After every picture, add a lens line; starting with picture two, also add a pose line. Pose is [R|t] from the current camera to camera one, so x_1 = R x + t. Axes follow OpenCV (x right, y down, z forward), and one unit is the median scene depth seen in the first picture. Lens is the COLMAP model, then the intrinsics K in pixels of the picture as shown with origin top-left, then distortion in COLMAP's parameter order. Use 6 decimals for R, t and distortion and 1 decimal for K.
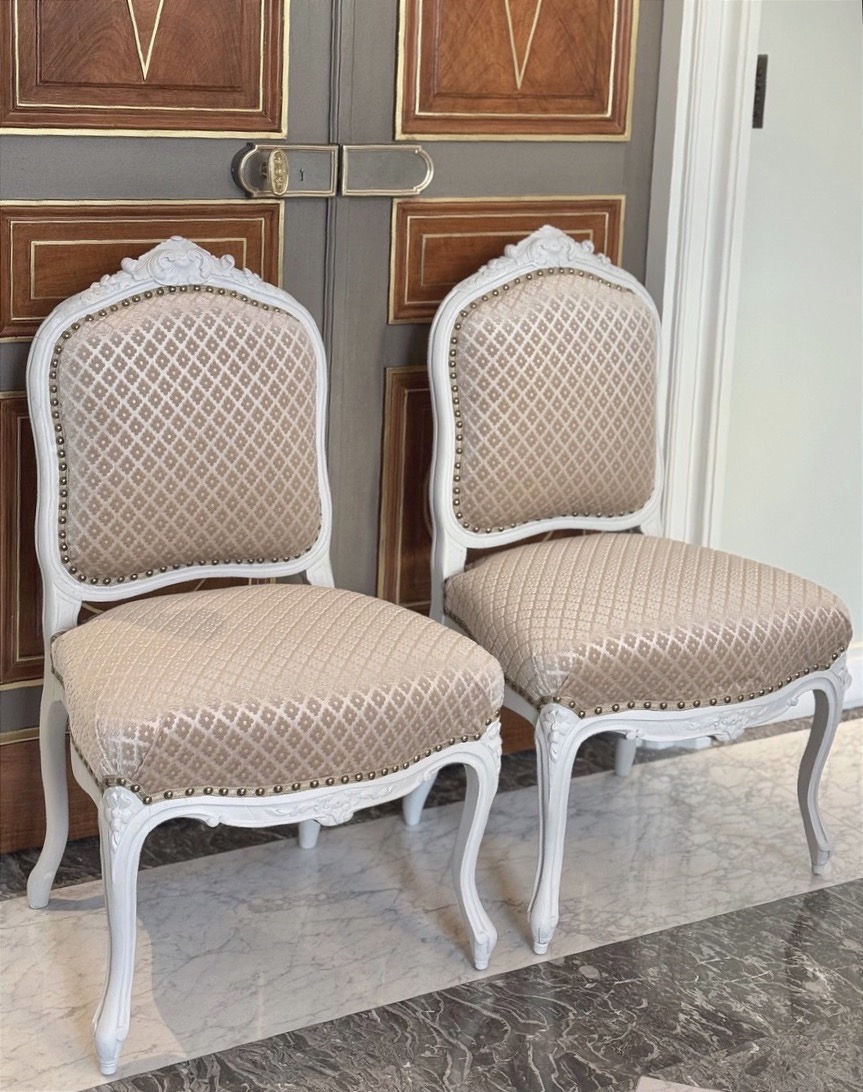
lens RADIAL K [[2146.5, 0, 431.5], [0, 2146.5, 546.0], [0, 0, 1]] dist [-0.008013, 0.000608]
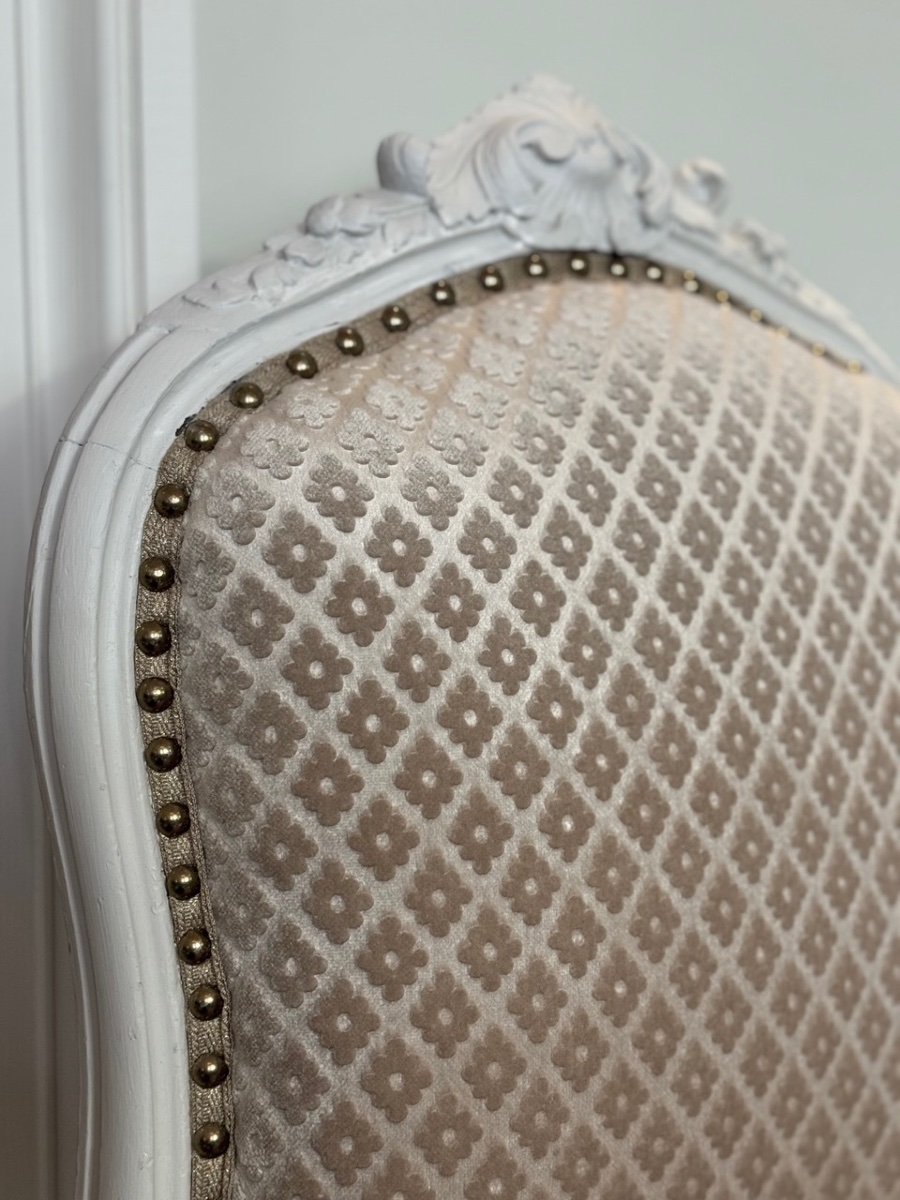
lens RADIAL K [[1847.3, 0, 450.0], [0, 1847.3, 600.0], [0, 0, 1]] dist [0.144218, -0.039657]
pose [[0.987579, -0.051059, 0.148594, 0.011611], [0.072350, 0.987276, -0.141607, -0.067598], [-0.139473, 0.150599, 0.978707, 0.832696]]
